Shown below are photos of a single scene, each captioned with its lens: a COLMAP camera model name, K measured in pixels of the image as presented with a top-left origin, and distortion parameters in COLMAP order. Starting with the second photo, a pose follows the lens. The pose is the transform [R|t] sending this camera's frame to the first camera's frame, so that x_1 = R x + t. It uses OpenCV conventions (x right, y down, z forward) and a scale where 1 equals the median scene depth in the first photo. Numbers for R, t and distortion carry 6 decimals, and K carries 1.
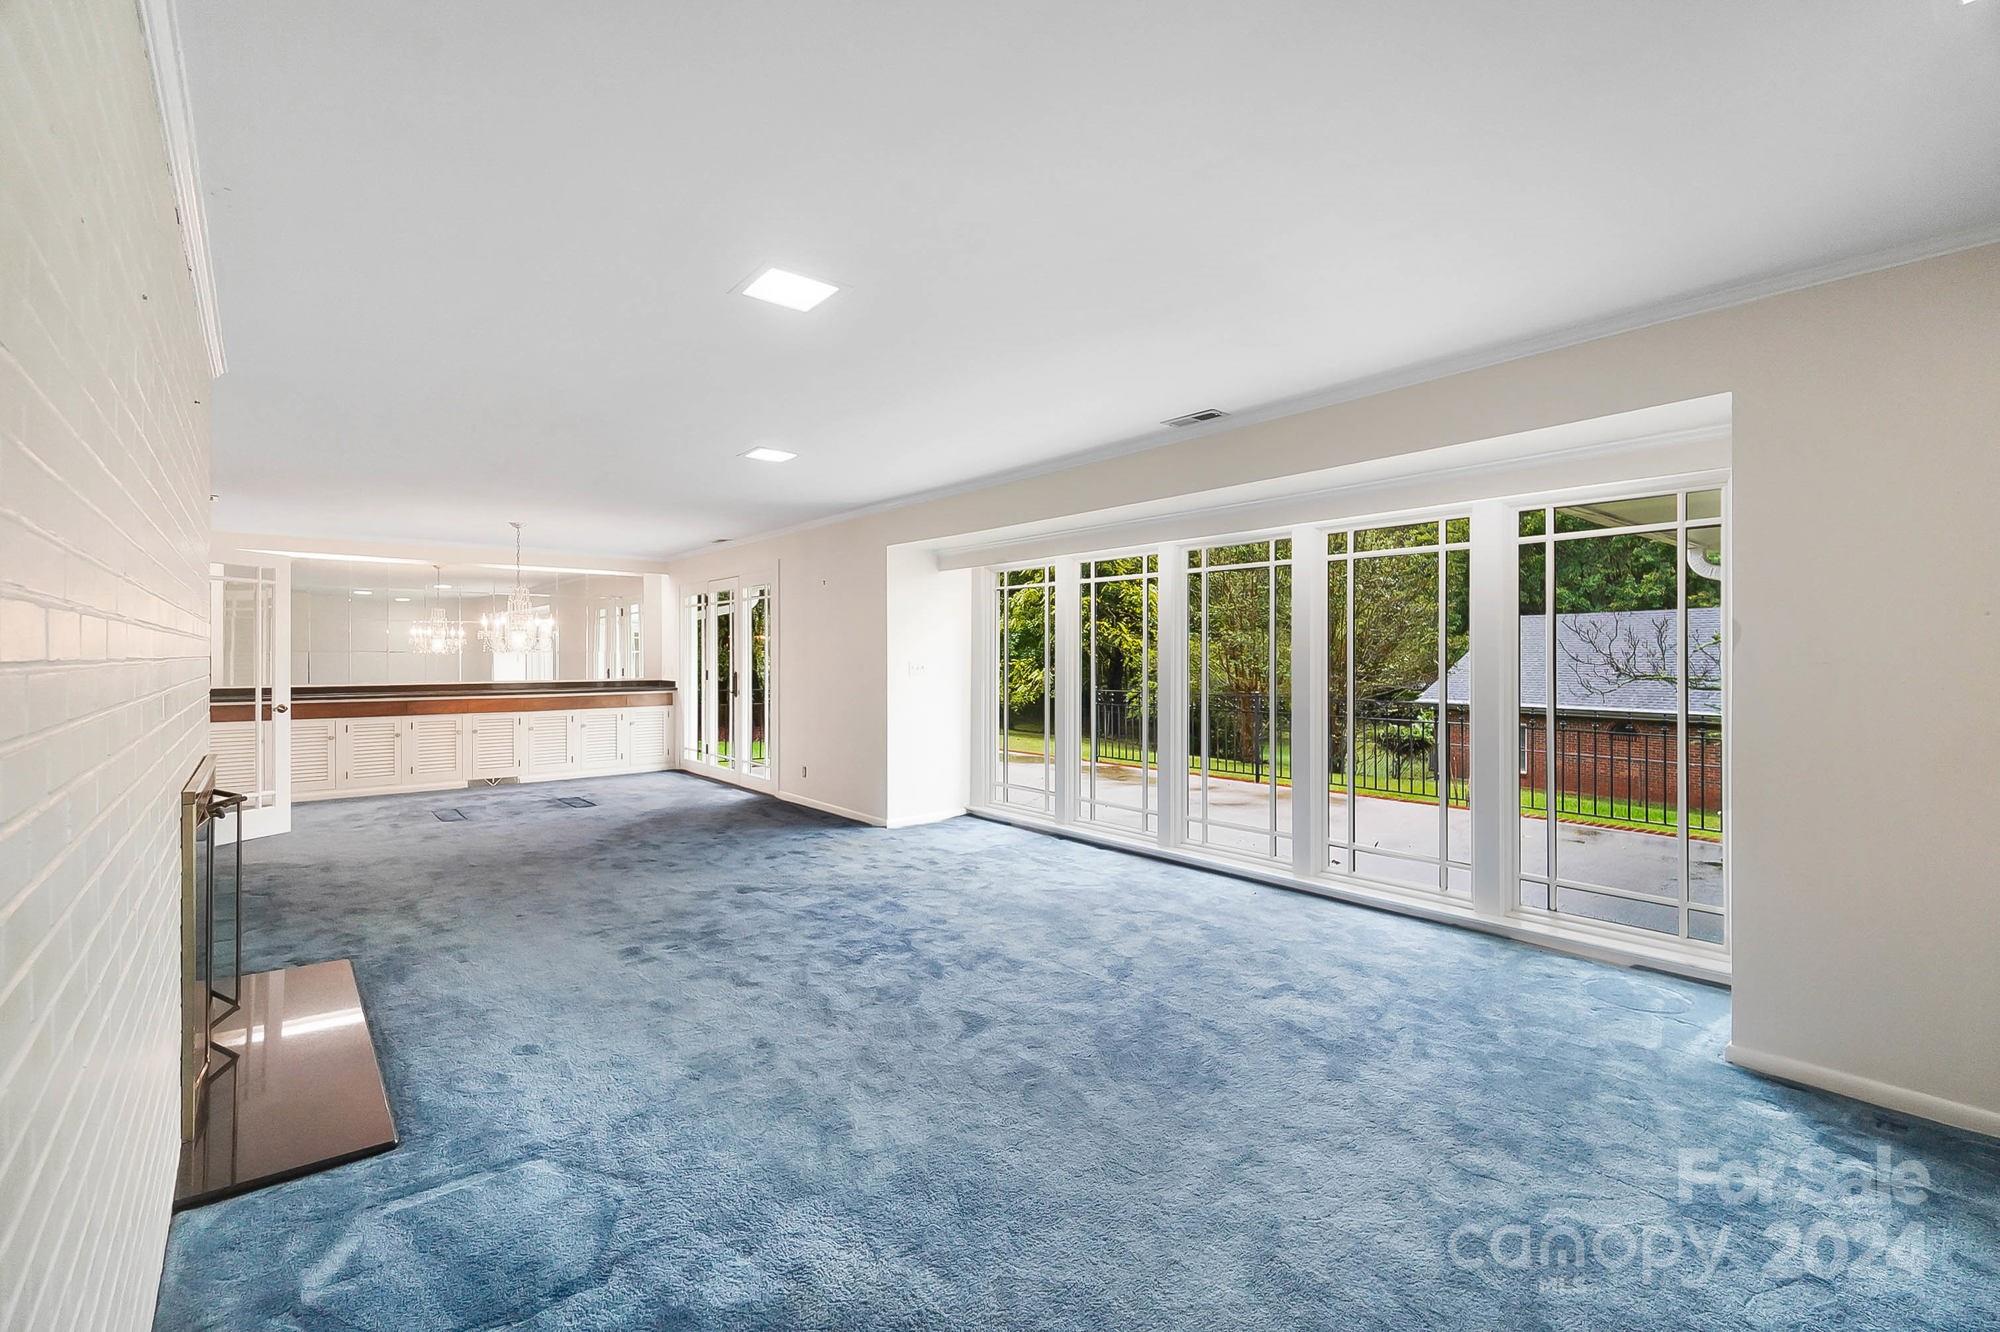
lens RADIAL K [[872.6, 0, 986.7], [0, 872.6, 659.2], [0, 0, 1]] dist [0.033731, -0.000031]
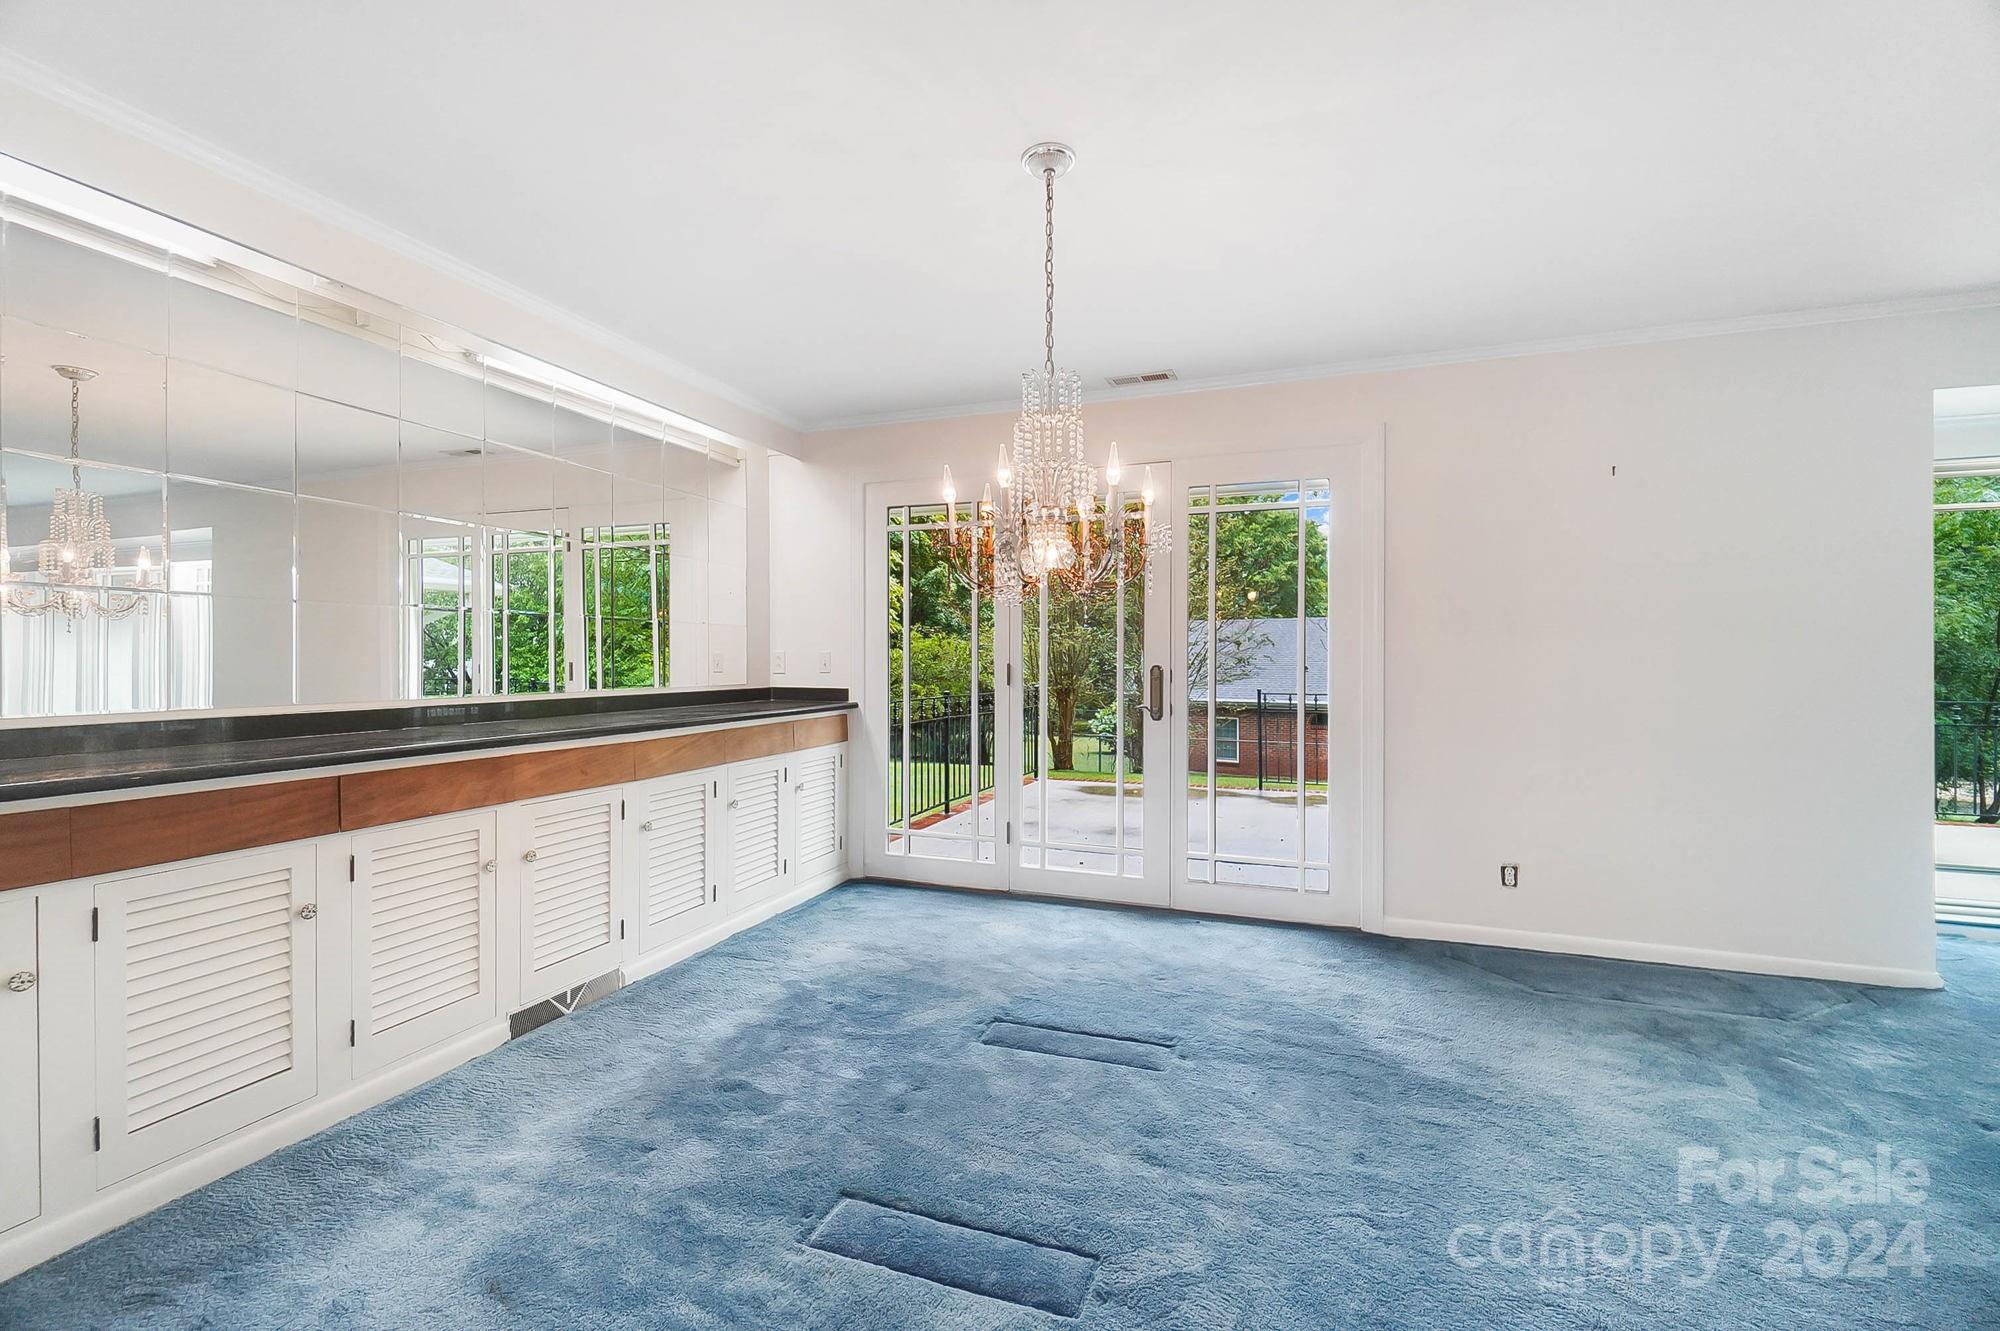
lens RADIAL K [[844.5, 0, 995.2], [0, 844.5, 680.3], [0, 0, 1]] dist [-0.001838, -0.000728]
pose [[0.861968, -0.012578, 0.506806, -0.614702], [0.002720, 0.999792, 0.020188, 0.014141], [-0.506955, -0.016023, 0.861824, 0.688036]]
